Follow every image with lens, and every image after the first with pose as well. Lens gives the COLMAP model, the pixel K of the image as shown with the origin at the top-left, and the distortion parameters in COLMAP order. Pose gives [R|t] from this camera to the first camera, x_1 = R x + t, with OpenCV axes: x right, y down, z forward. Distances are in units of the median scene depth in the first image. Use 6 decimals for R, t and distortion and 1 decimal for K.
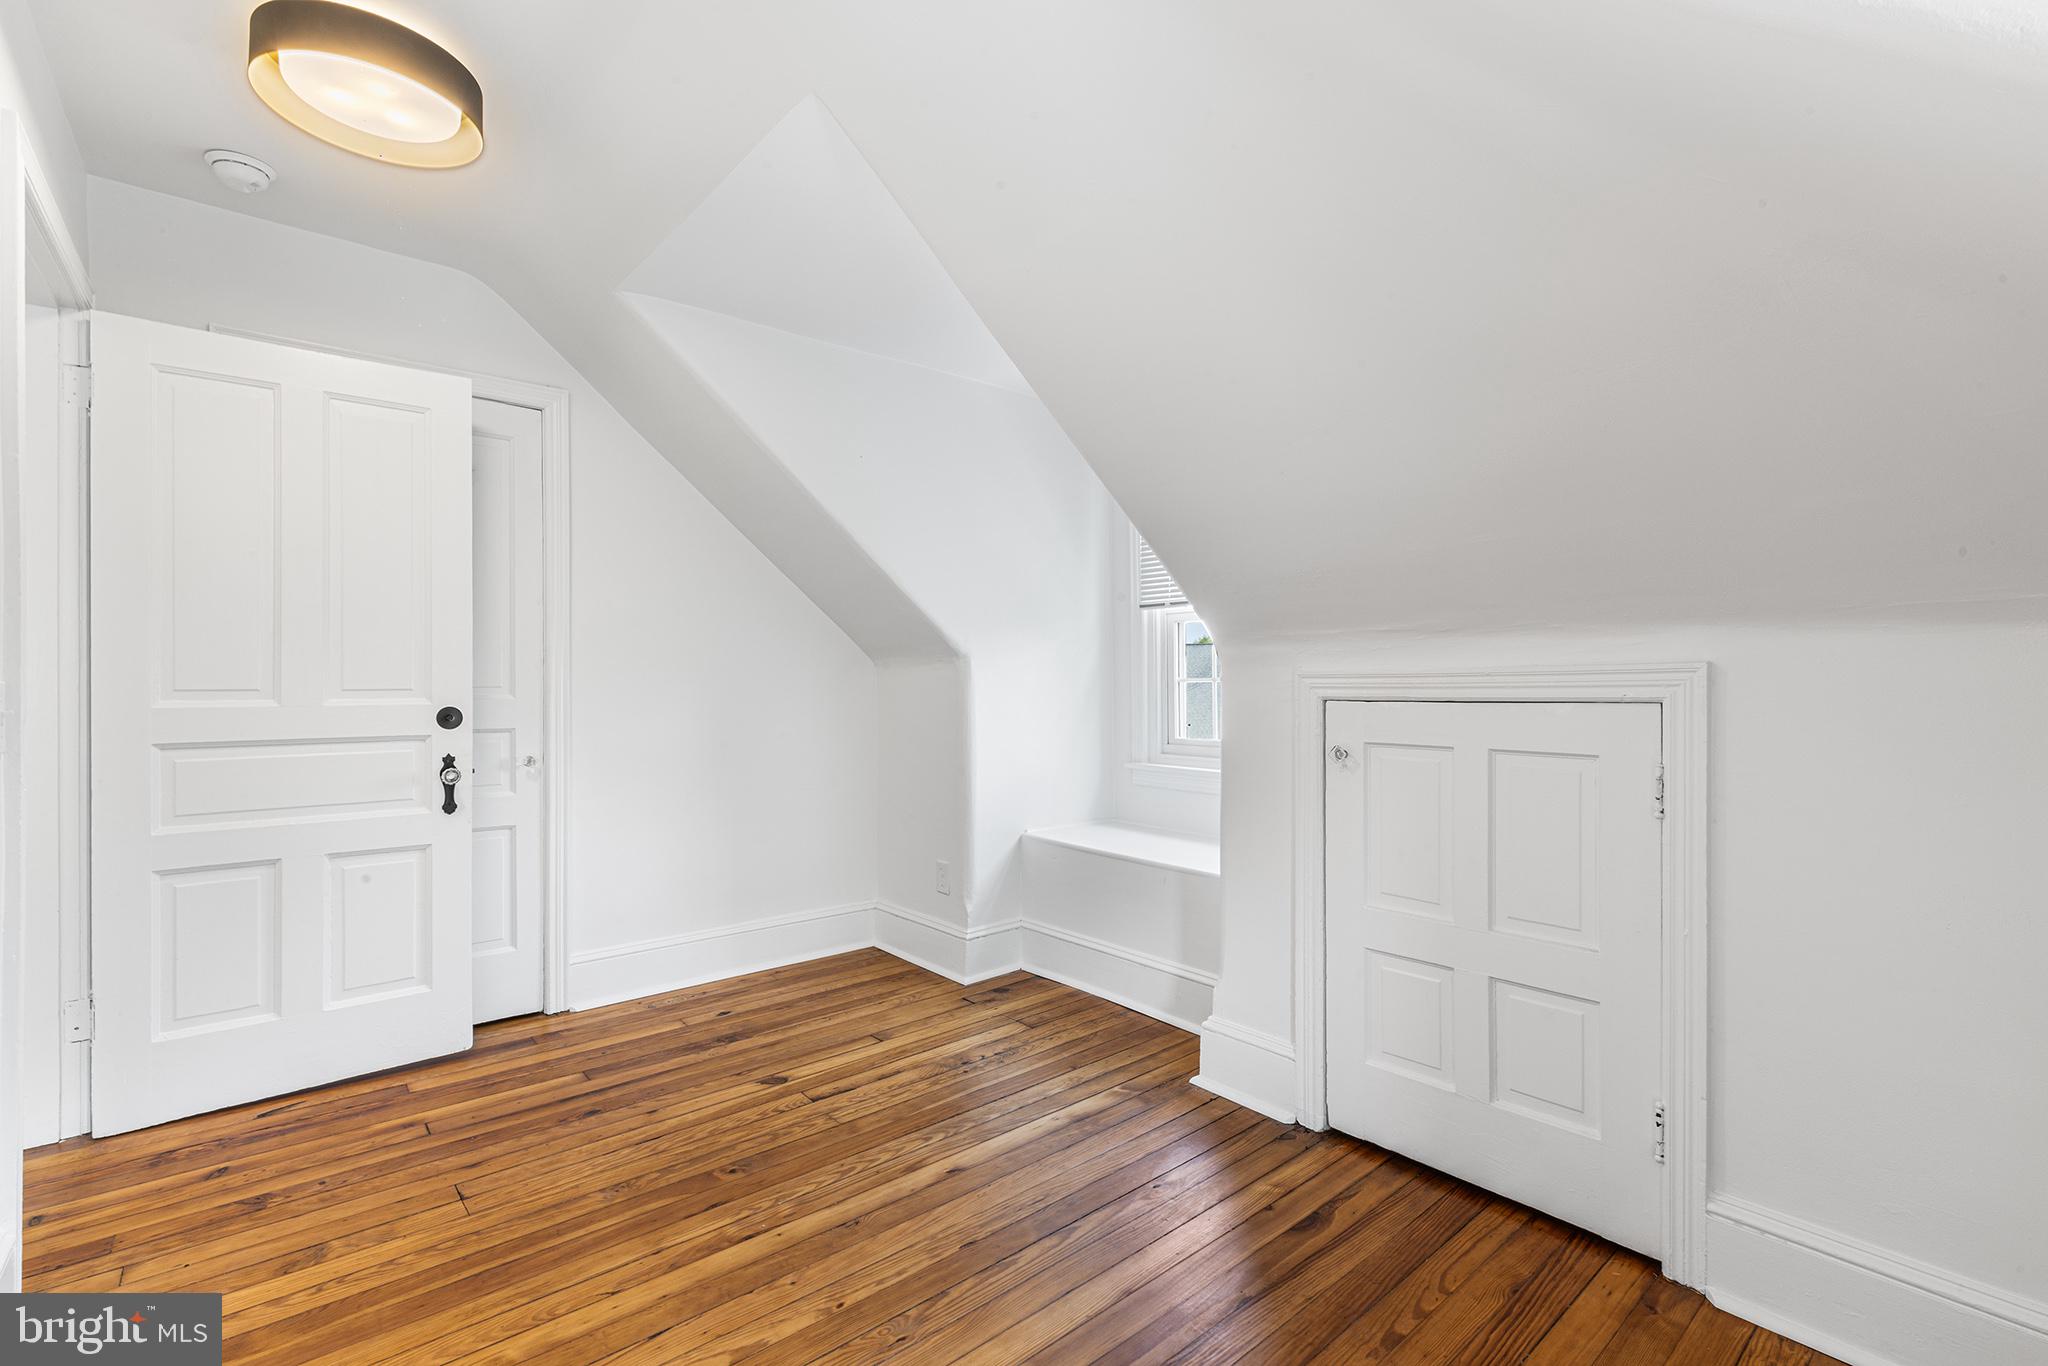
lens RADIAL K [[920.1, 0, 1029.8], [0, 920.1, 674.5], [0, 0, 1]] dist [0.002597, -0.000021]
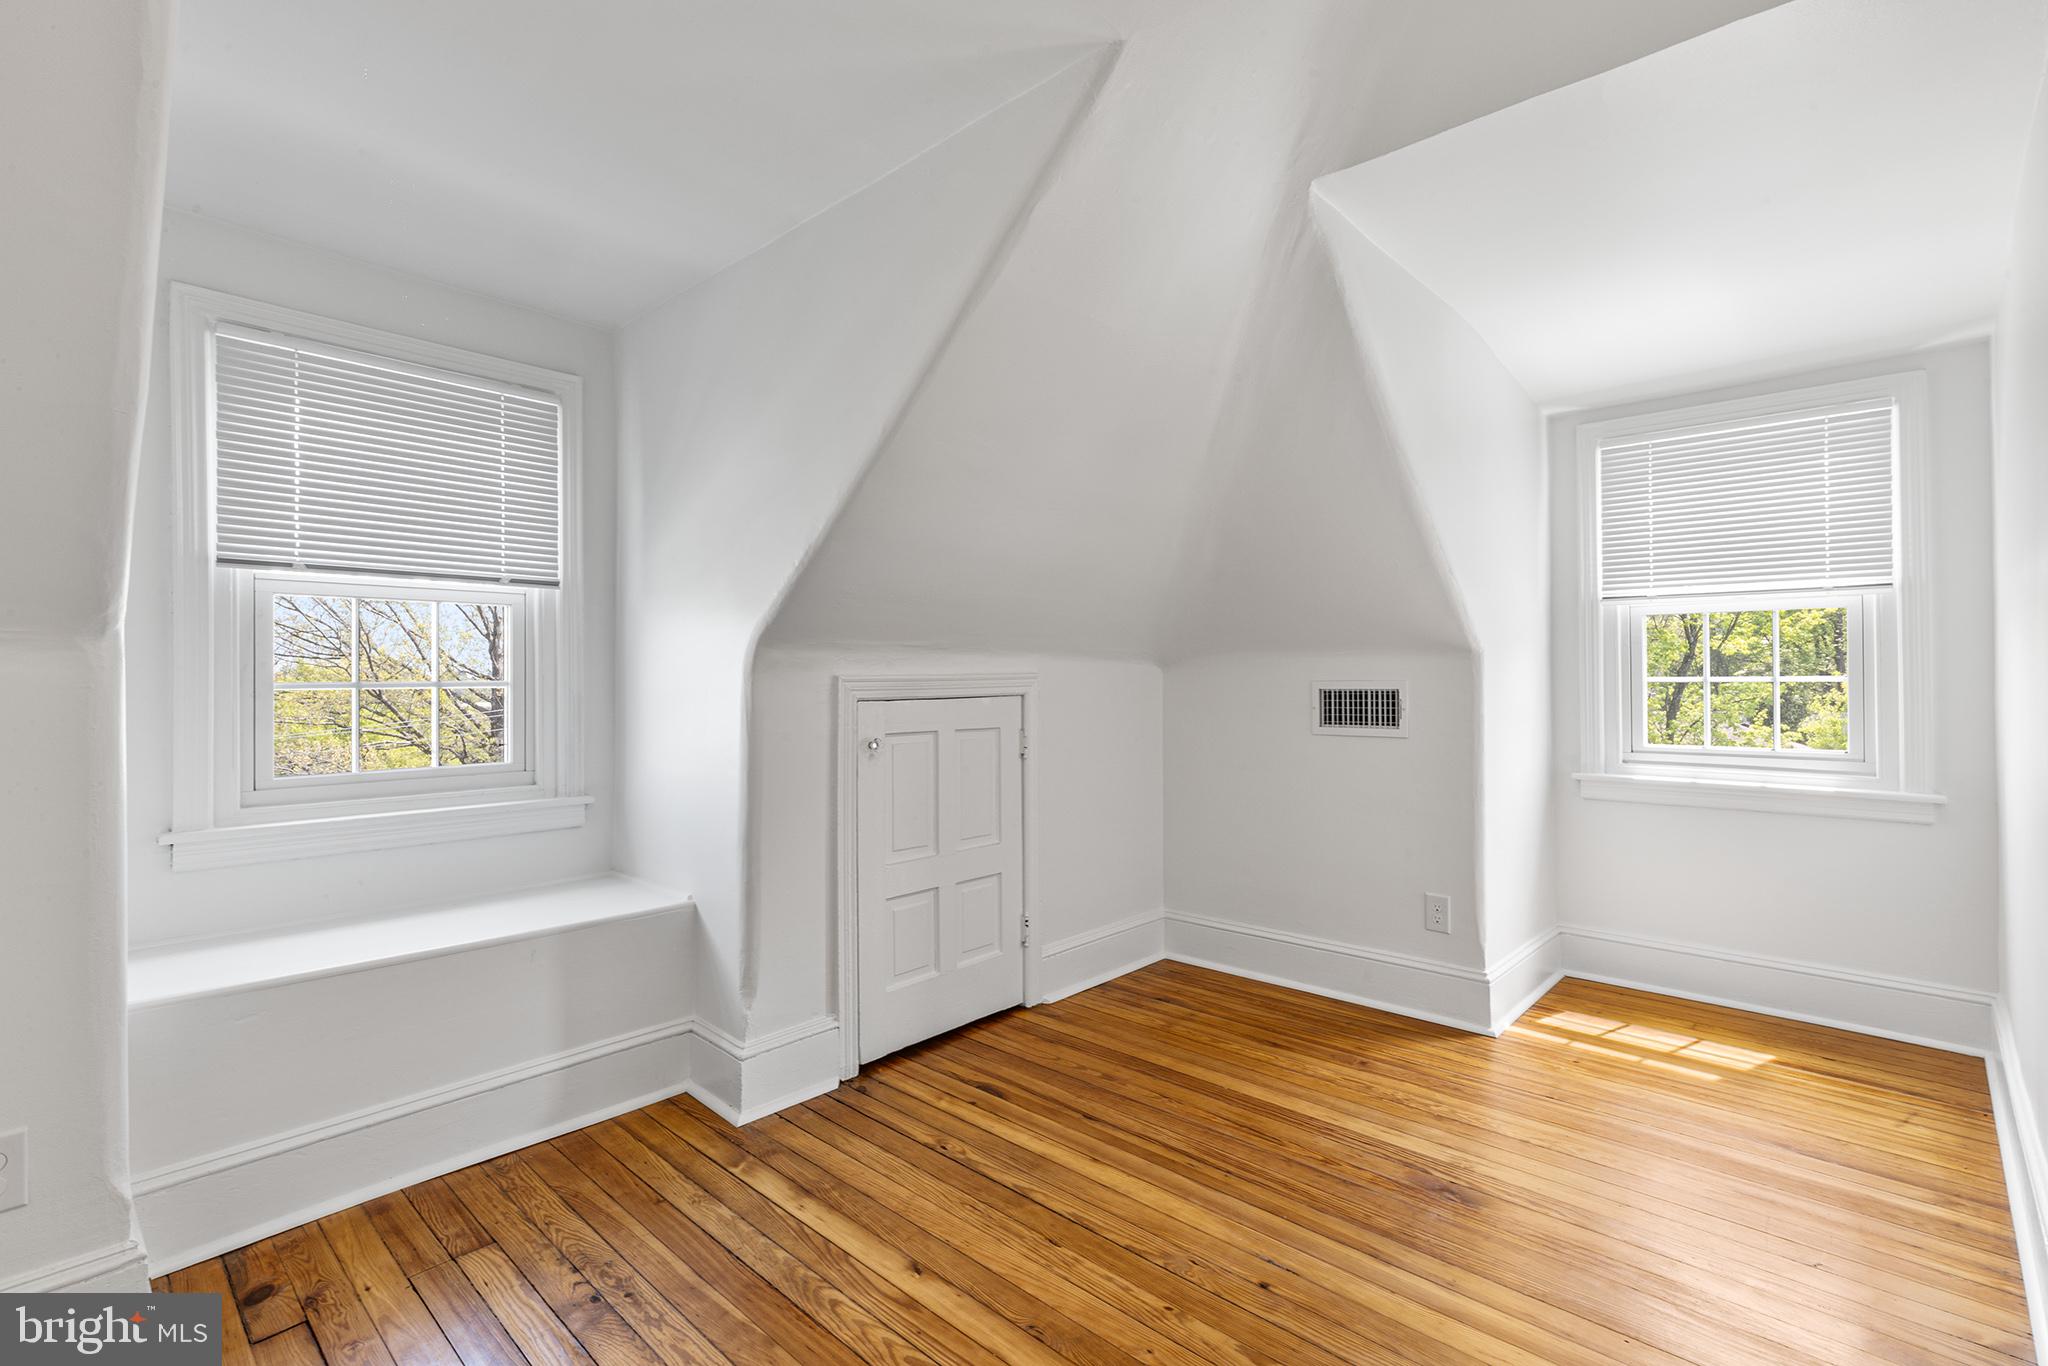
lens RADIAL K [[920.1, 0, 1029.8], [0, 920.1, 674.5], [0, 0, 1]] dist [0.002597, -0.000021]
pose [[-0.118973, 0.008703, 0.992859, -0.907335], [-0.000452, 0.999961, -0.008820, 0.003923], [-0.992897, -0.001498, -0.118964, 0.970345]]
